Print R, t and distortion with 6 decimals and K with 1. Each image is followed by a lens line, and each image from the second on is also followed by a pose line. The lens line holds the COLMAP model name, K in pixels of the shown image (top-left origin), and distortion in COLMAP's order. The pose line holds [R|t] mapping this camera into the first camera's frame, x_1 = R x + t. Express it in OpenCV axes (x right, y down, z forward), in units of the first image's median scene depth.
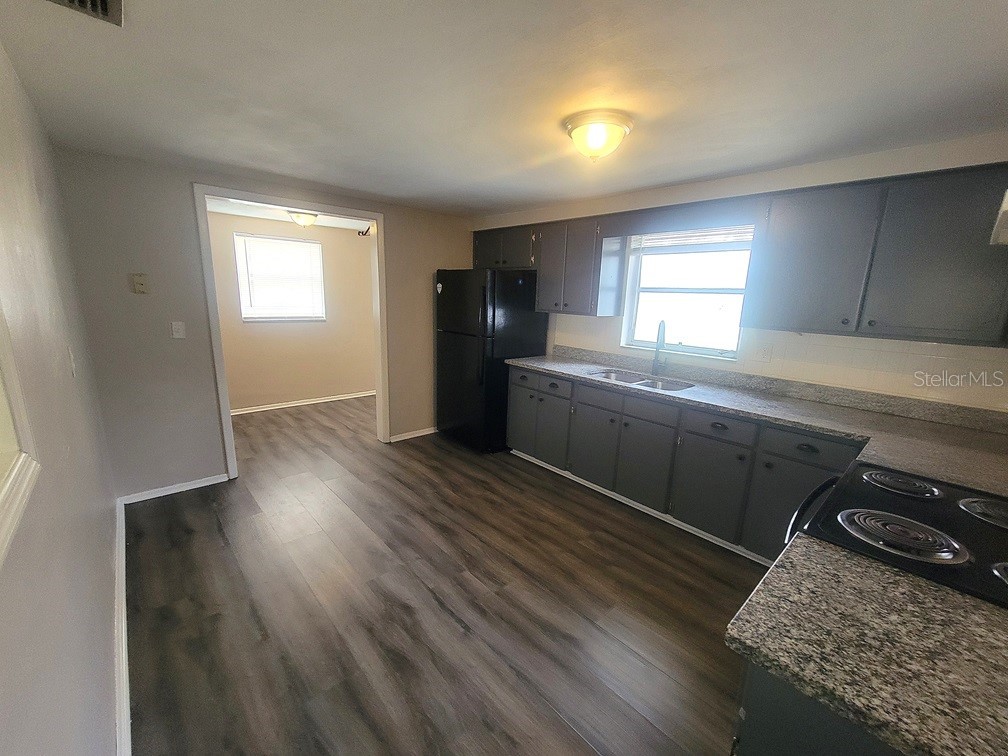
lens RADIAL K [[411.2, 0, 504.5], [0, 411.2, 384.8], [0, 0, 1]] dist [0.001574, 0.000041]
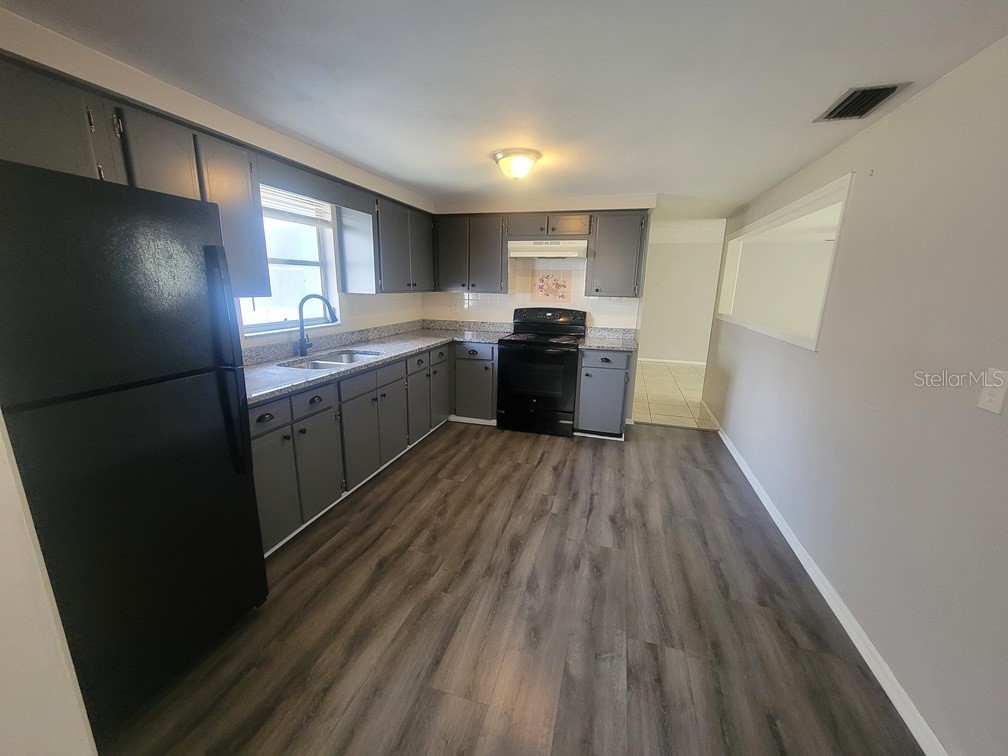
lens RADIAL K [[411.2, 0, 503.1], [0, 411.2, 378.0], [0, 0, 1]] dist [0.001574, 0.000041]
pose [[-0.521160, -0.234549, 0.820597, -0.735960], [0.147580, 0.922244, 0.357331, -0.282623], [-0.840603, 0.307330, -0.446022, 1.250120]]
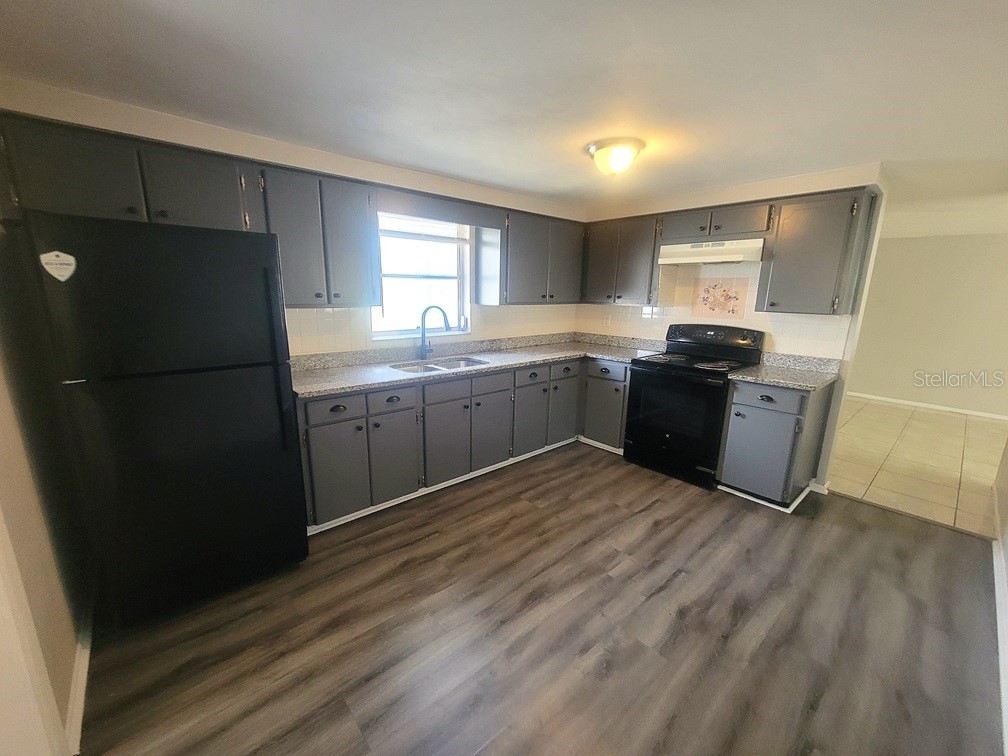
lens RADIAL K [[411.2, 0, 502.4], [0, 411.2, 379.5], [0, 0, 1]] dist [0.001574, 0.000041]
pose [[0.014861, -0.245216, 0.969355, -0.754735], [0.203019, 0.950008, 0.237210, -0.213321], [-0.979062, 0.193272, 0.063902, 0.897081]]
